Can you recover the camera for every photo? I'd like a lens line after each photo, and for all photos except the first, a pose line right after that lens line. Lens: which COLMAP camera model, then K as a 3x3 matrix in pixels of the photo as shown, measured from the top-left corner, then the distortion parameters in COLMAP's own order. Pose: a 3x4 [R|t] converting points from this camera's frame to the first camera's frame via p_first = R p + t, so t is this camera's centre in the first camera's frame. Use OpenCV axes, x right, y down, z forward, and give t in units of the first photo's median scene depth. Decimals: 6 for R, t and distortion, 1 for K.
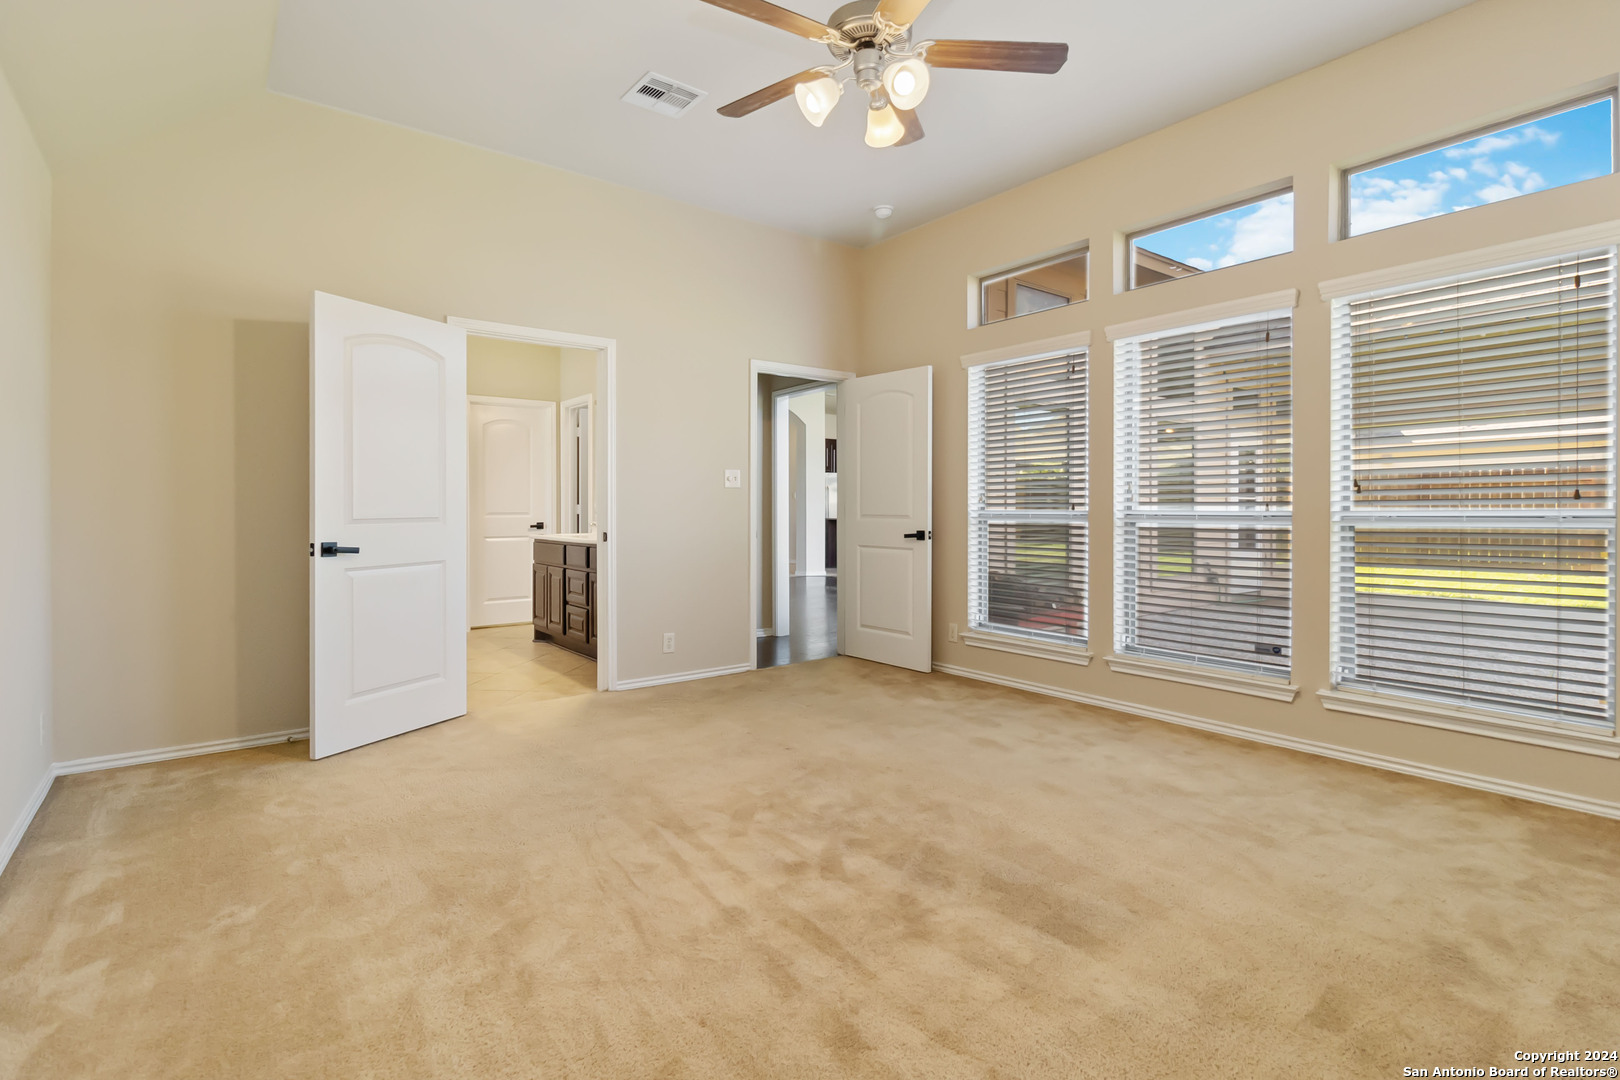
lens RADIAL K [[794.3, 0, 821.2], [0, 794.3, 510.5], [0, 0, 1]] dist [0.000738, -0.000015]
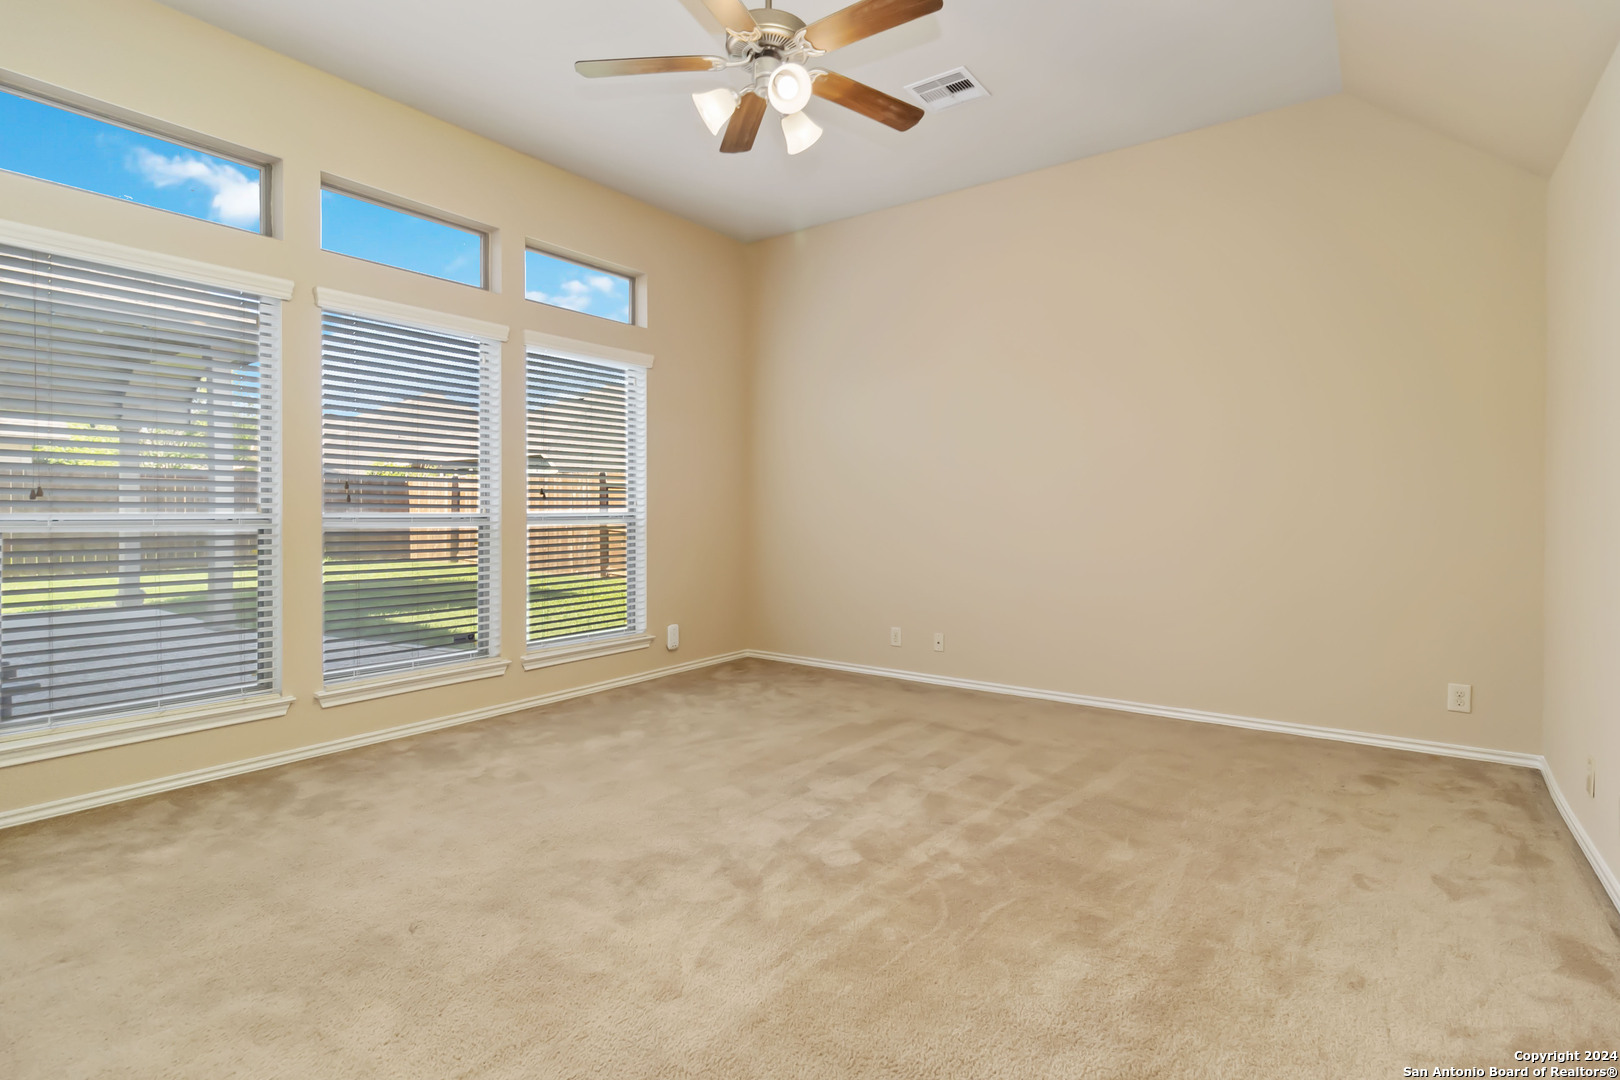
lens RADIAL K [[794.3, 0, 821.2], [0, 794.3, 510.5], [0, 0, 1]] dist [0.000738, -0.000015]
pose [[-0.296024, 0.003872, 0.955173, -0.613643], [0.003732, 0.999989, -0.002897, 0.001851], [-0.955173, 0.002708, -0.296035, 0.808295]]
